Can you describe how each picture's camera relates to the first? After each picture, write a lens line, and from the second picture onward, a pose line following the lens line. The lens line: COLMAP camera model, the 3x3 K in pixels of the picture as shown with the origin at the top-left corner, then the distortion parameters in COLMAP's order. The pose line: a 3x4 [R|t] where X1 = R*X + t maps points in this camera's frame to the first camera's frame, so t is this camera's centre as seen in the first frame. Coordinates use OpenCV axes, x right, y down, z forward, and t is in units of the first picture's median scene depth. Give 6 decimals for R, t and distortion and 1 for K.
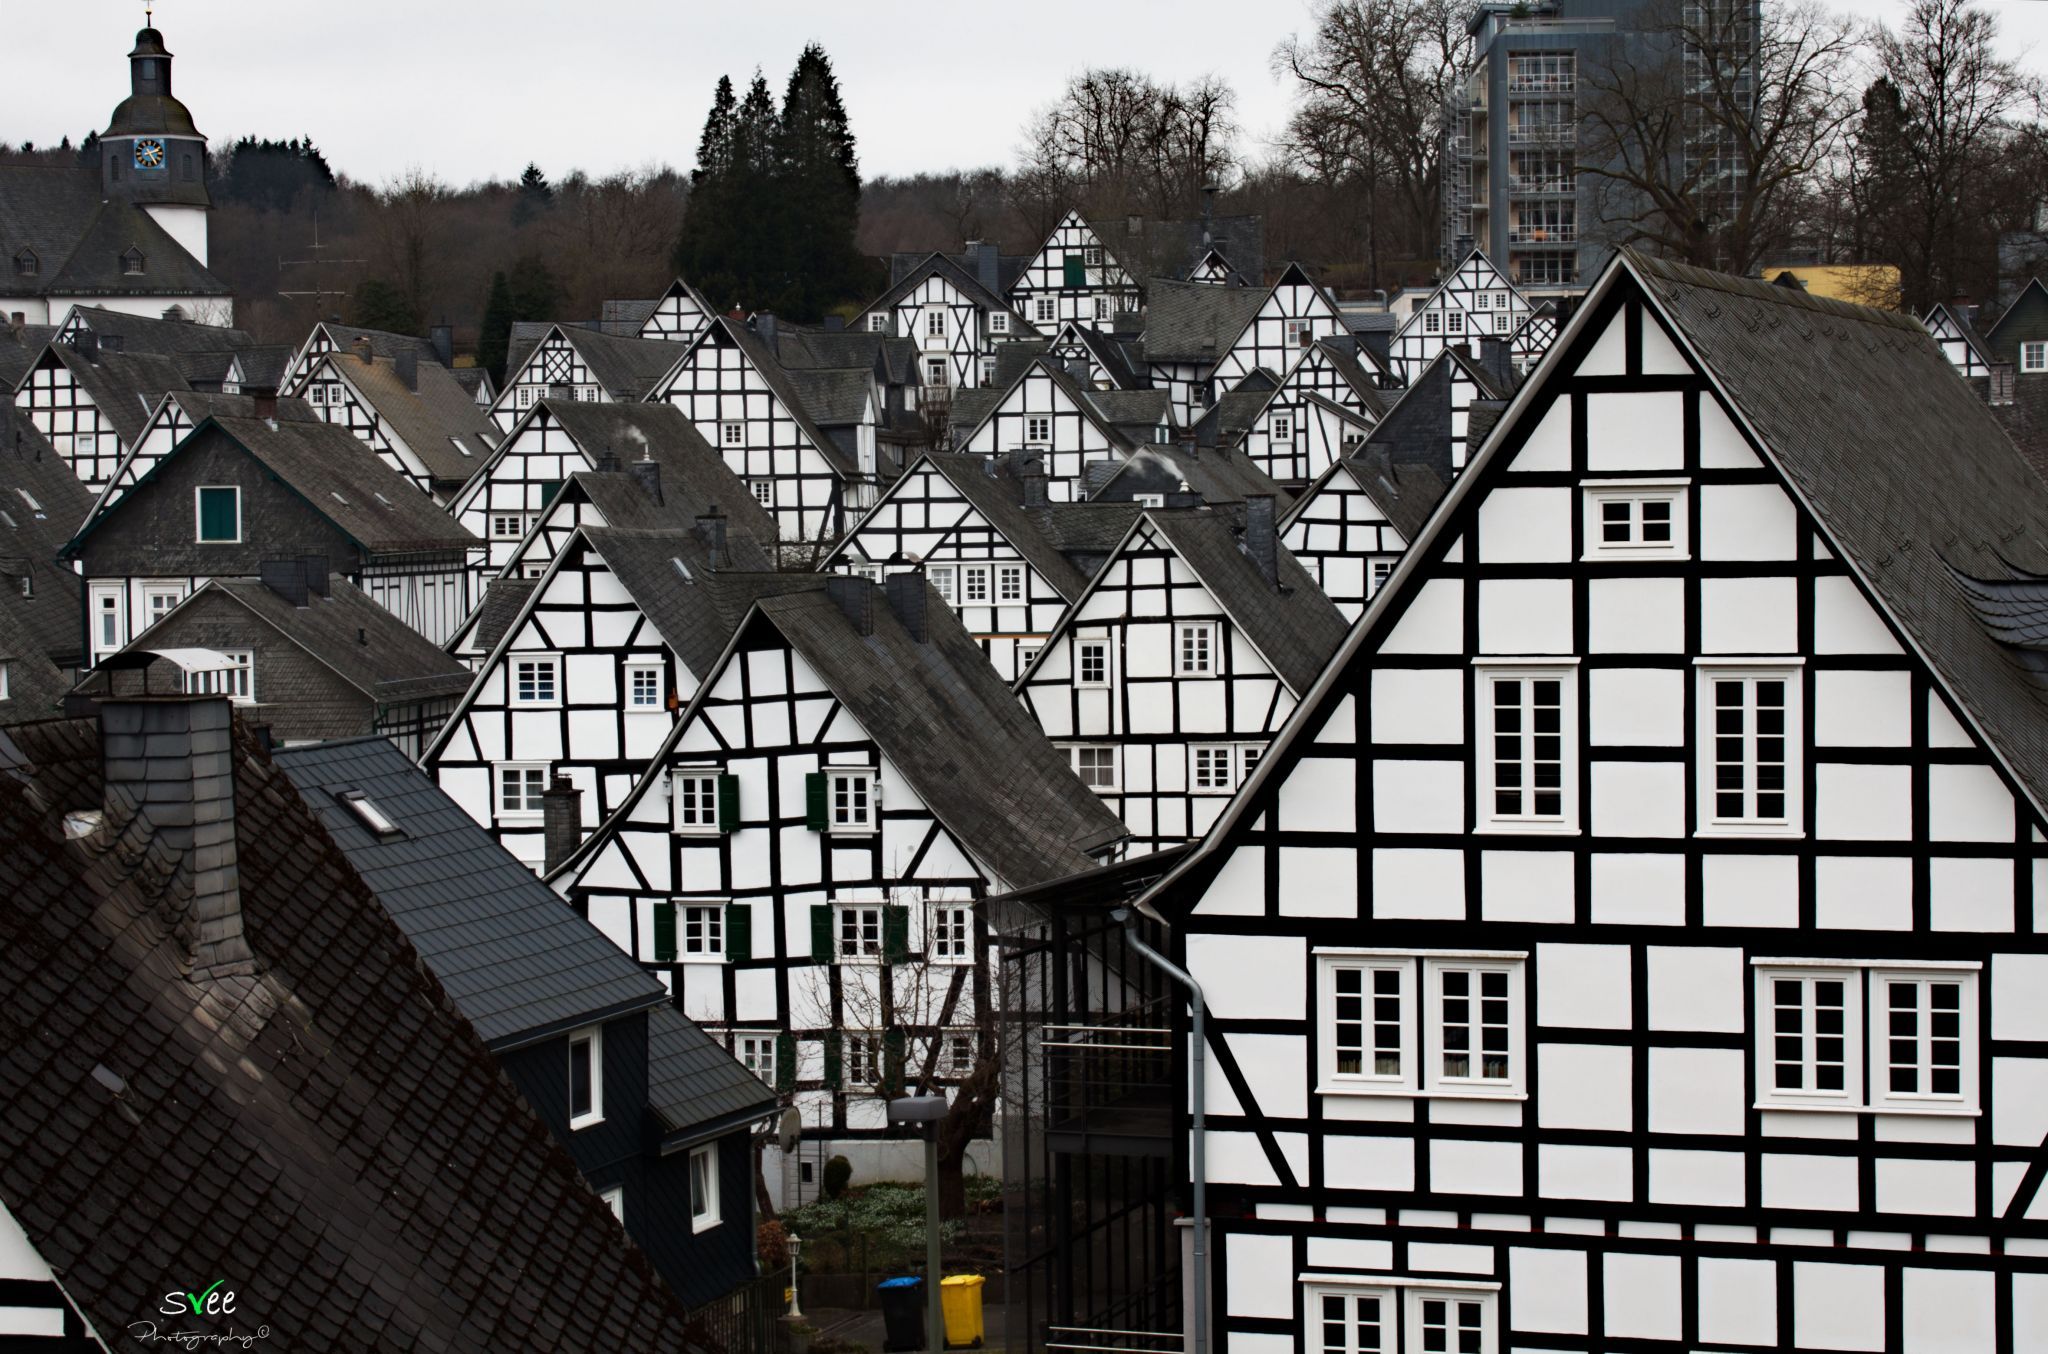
lens RADIAL K [[3881.1, 0, 1009.6], [0, 3881.1, 721.3], [0, 0, 1]] dist [0.006825, 0.236606]
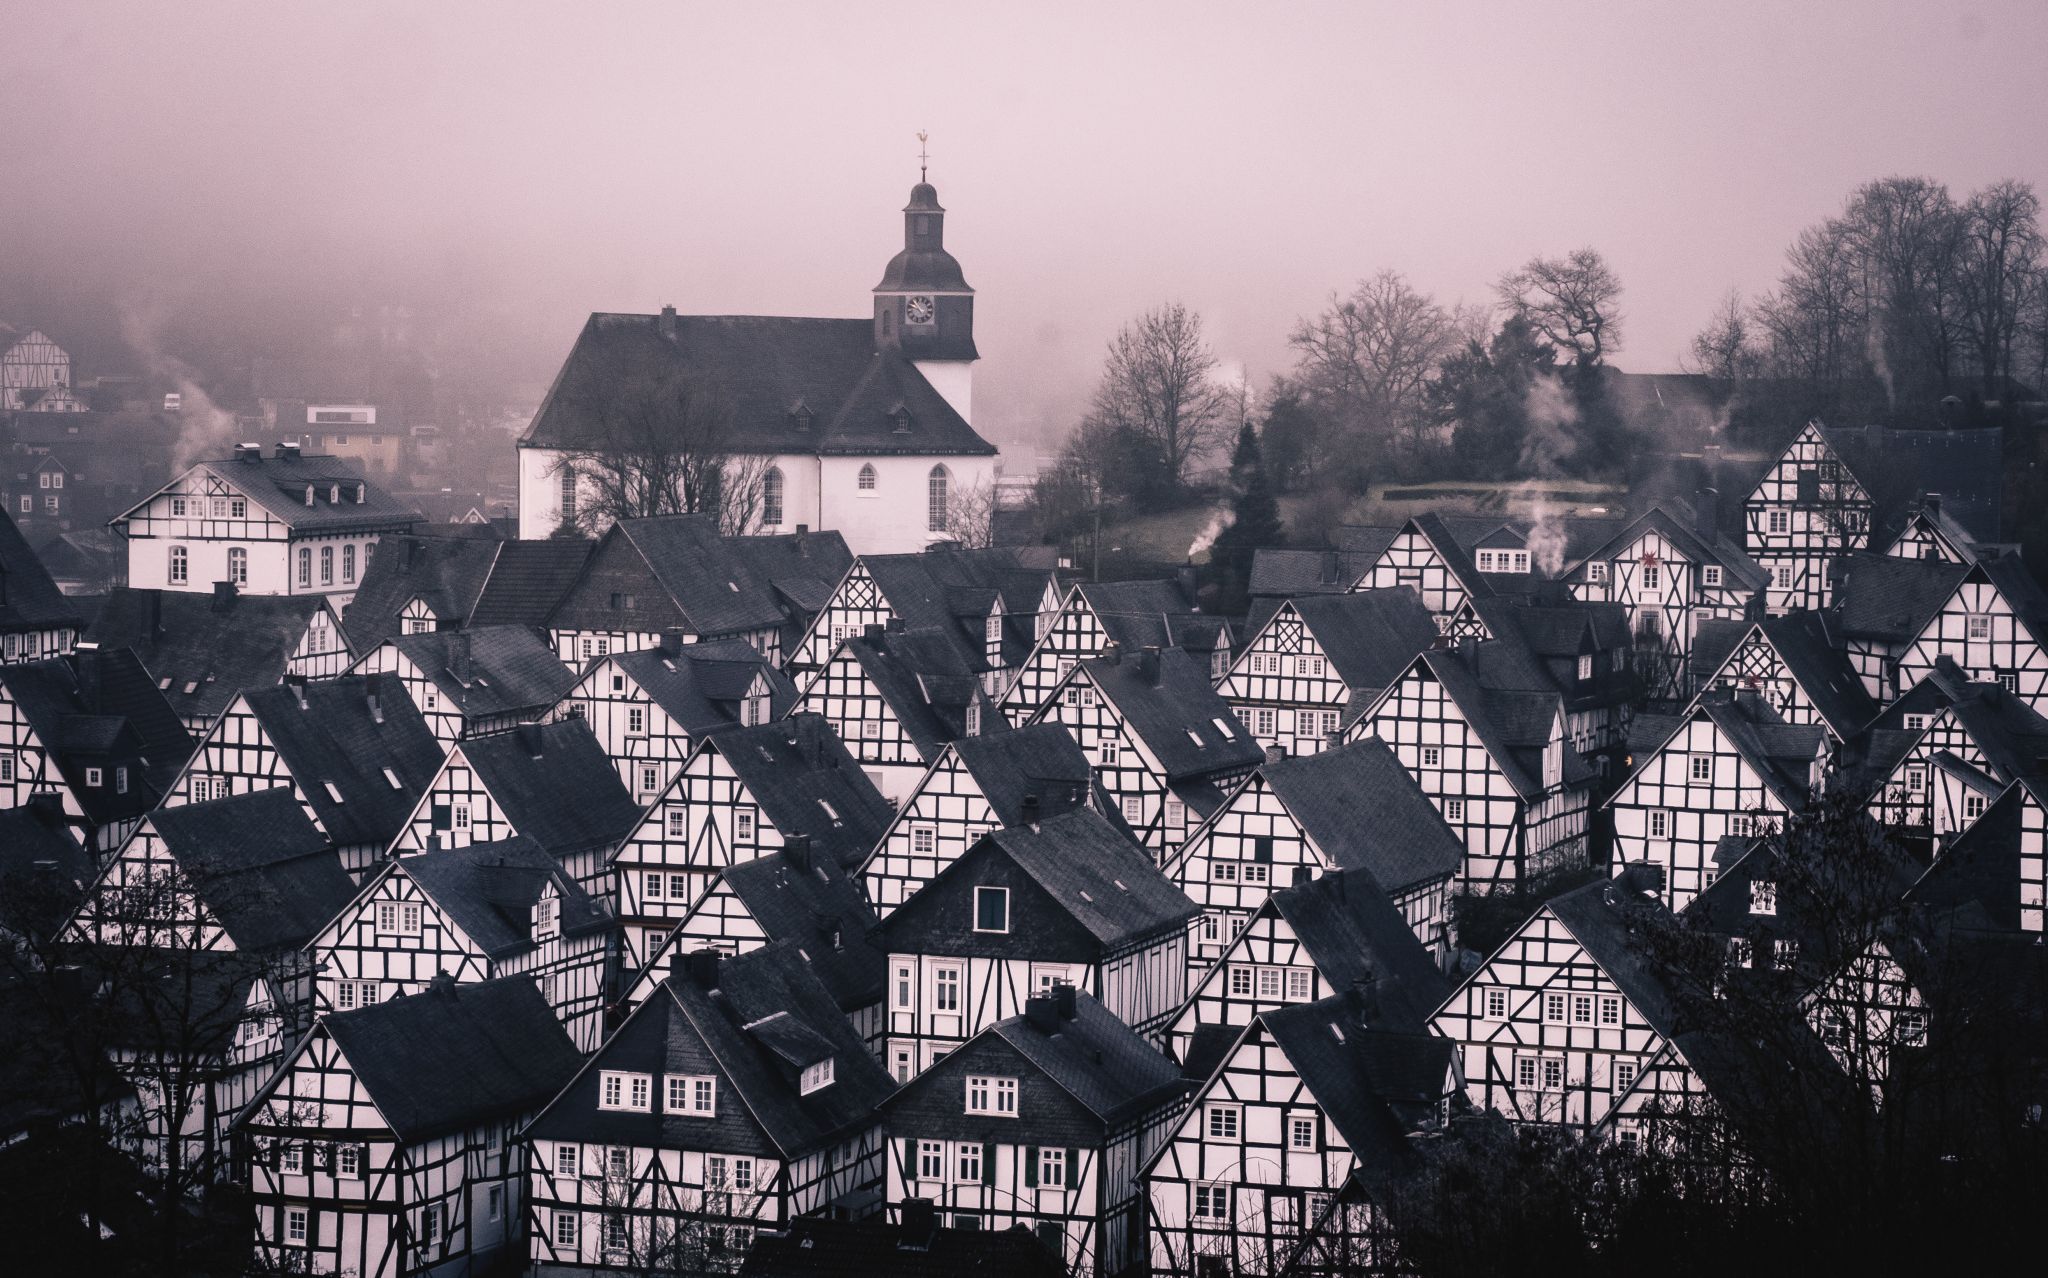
lens RADIAL K [[4859.8, 0, 1090.5], [0, 4859.8, 727.5], [0, 0, 1]] dist [0.009318, -0.028387]
pose [[0.985030, 0.040509, -0.167558, 0.110984], [-0.035831, 0.998882, 0.030852, -0.199254], [0.168621, -0.024387, 0.985379, -0.675466]]
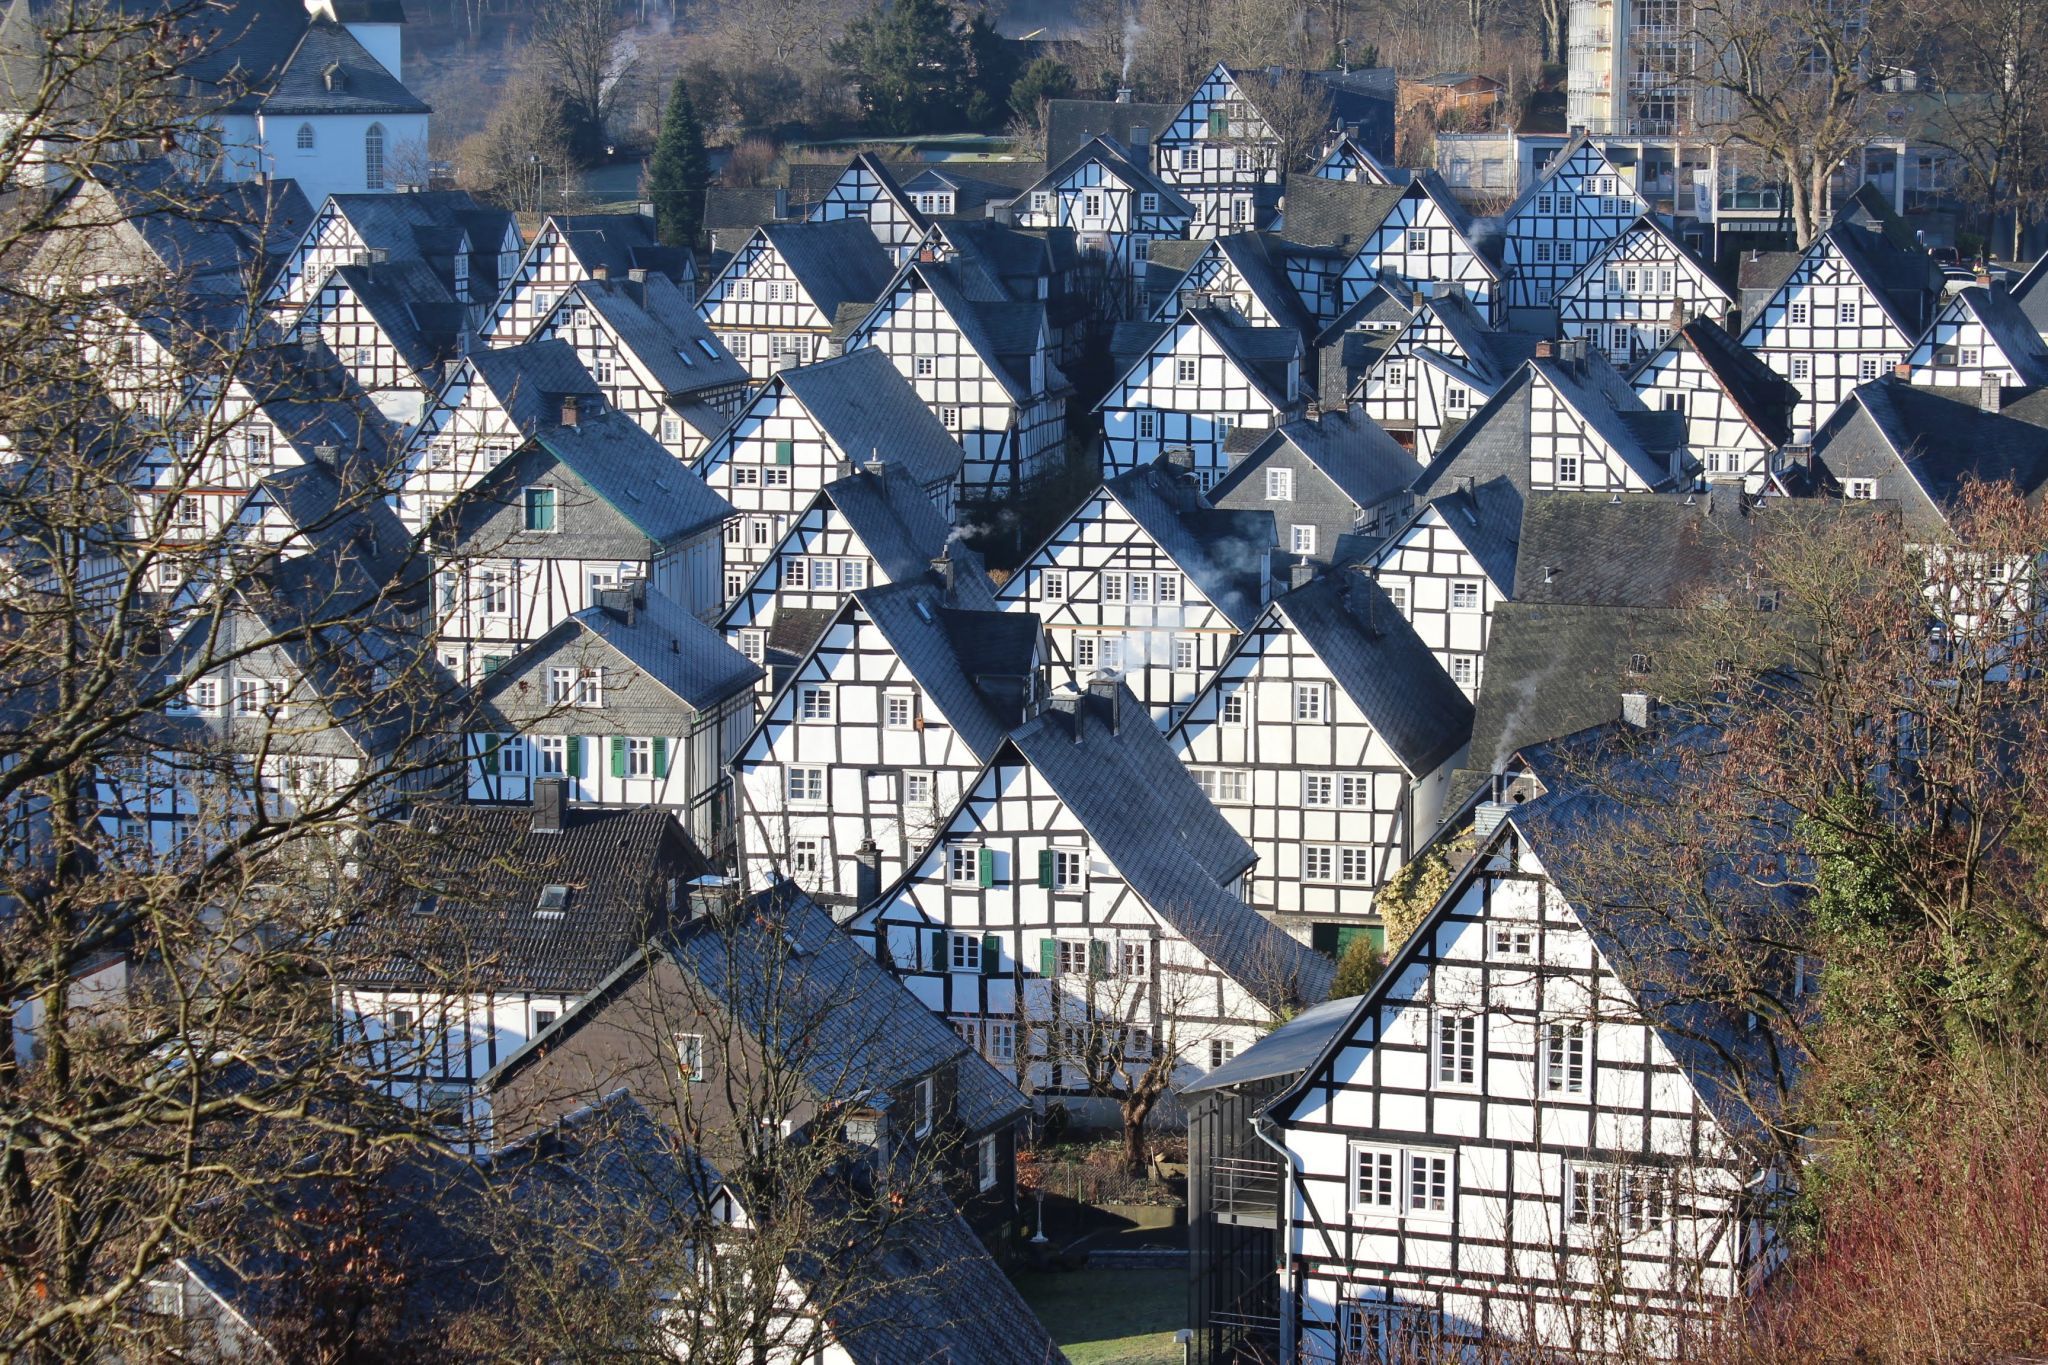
lens RADIAL K [[4296.4, 0, 982.8], [0, 4296.4, 682.3], [0, 0, 1]] dist [0.034835, 0.312591]
pose [[0.999311, 0.019087, -0.031843, -0.017742], [-0.016306, 0.996212, 0.085415, -0.146035], [0.033353, -0.084837, 0.995836, -0.477695]]
